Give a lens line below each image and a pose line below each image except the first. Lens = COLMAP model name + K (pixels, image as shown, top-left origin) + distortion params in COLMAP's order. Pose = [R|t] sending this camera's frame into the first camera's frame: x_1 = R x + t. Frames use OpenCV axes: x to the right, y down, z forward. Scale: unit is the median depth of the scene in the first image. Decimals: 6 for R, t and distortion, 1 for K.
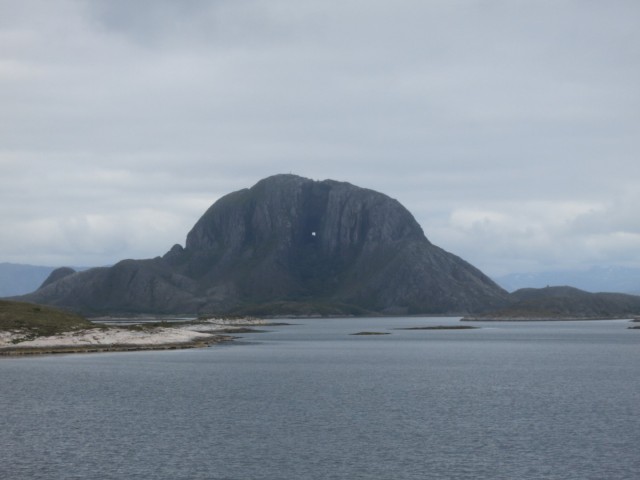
lens RADIAL K [[1861.1, 0, 317.5], [0, 1861.1, 236.2], [0, 0, 1]] dist [0.003416, 0.000000]
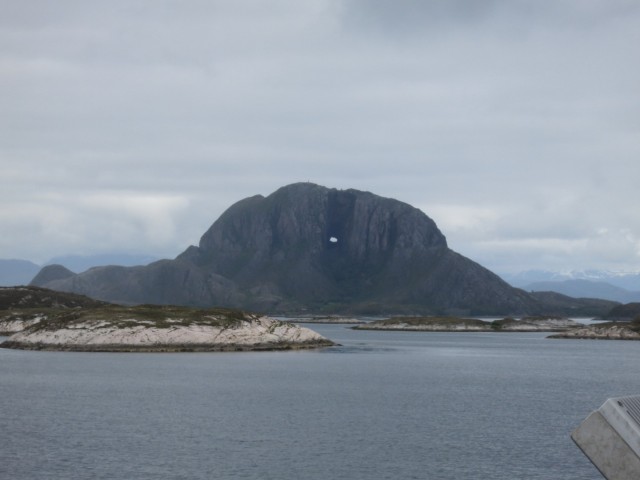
lens RADIAL K [[1861.1, 0, 319.0], [0, 1861.1, 241.6], [0, 0, 1]] dist [0.003416, 0.000000]
pose [[0.994681, 0.020851, 0.100872, -0.124986], [-0.021194, 0.999773, 0.002323, -0.002107], [-0.100800, -0.004448, 0.994897, -0.071496]]
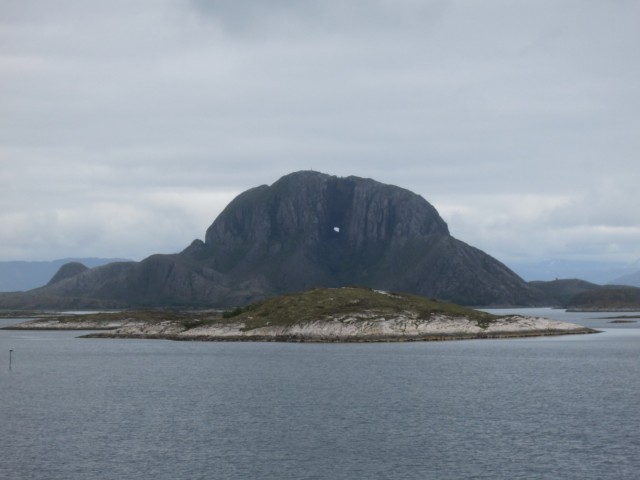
lens RADIAL K [[1861.1, 0, 324.2], [0, 1861.1, 238.9], [0, 0, 1]] dist [0.003416, 0.000000]
pose [[0.999281, -0.002399, 0.037837, -0.050170], [0.002216, 0.999986, 0.004878, -0.000801], [-0.037848, -0.004791, 0.999272, -0.027386]]
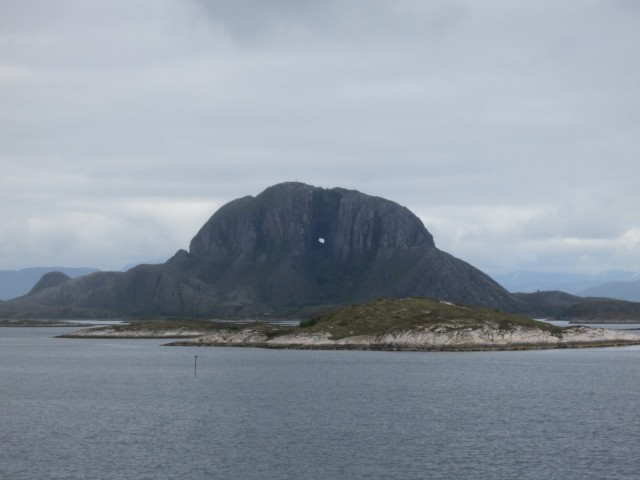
lens RADIAL K [[1861.1, 0, 319.0], [0, 1861.1, 242.1], [0, 0, 1]] dist [0.003416, 0.000000]
pose [[0.998499, 0.003432, 0.054667, -0.063102], [-0.003484, 0.999994, 0.000850, -0.001004], [-0.054664, -0.001039, 0.998504, -0.033840]]
